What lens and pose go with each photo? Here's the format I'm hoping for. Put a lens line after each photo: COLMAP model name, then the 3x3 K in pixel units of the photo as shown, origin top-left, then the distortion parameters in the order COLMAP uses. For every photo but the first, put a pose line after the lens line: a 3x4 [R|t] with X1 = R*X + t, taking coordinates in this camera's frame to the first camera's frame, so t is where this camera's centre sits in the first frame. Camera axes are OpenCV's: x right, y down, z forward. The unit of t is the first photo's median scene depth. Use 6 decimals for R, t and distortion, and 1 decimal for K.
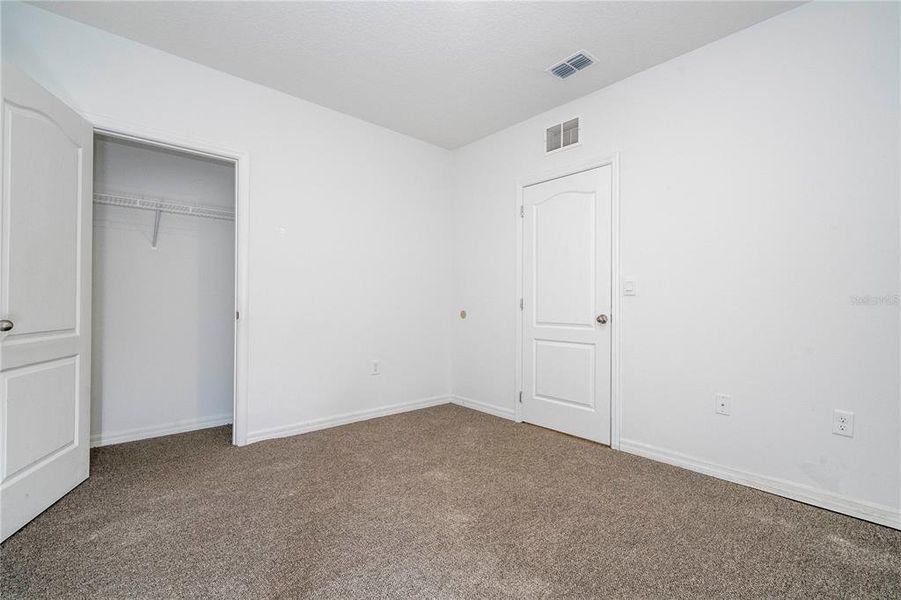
lens RADIAL K [[416.9, 0, 455.0], [0, 416.9, 300.4], [0, 0, 1]] dist [0.000328, 0.000014]
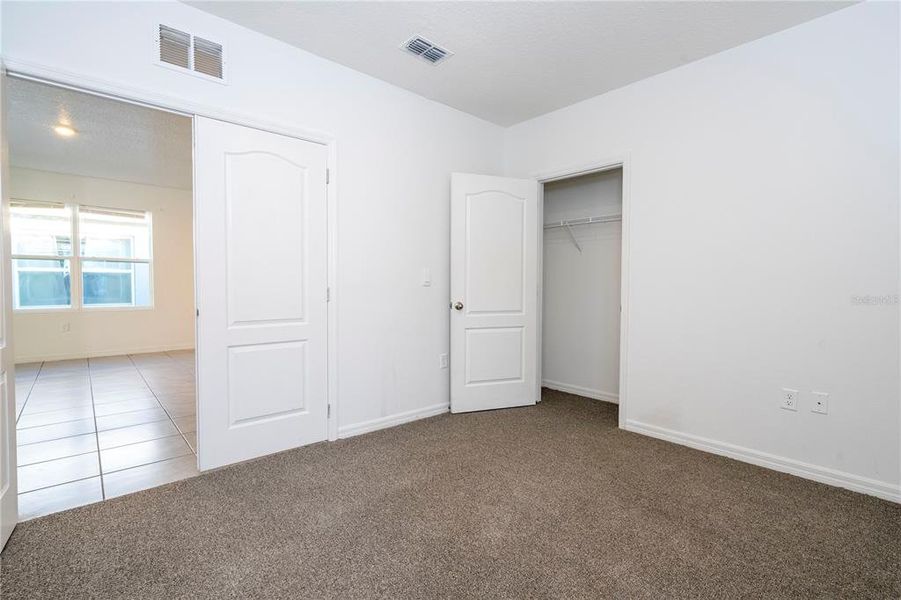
lens RADIAL K [[416.9, 0, 455.0], [0, 416.9, 300.4], [0, 0, 1]] dist [0.000328, 0.000014]
pose [[-0.031694, 0.033143, -0.998948, 0.624083], [-0.009717, 0.999393, 0.033466, -0.016680], [0.999450, 0.010768, -0.031353, 0.654447]]
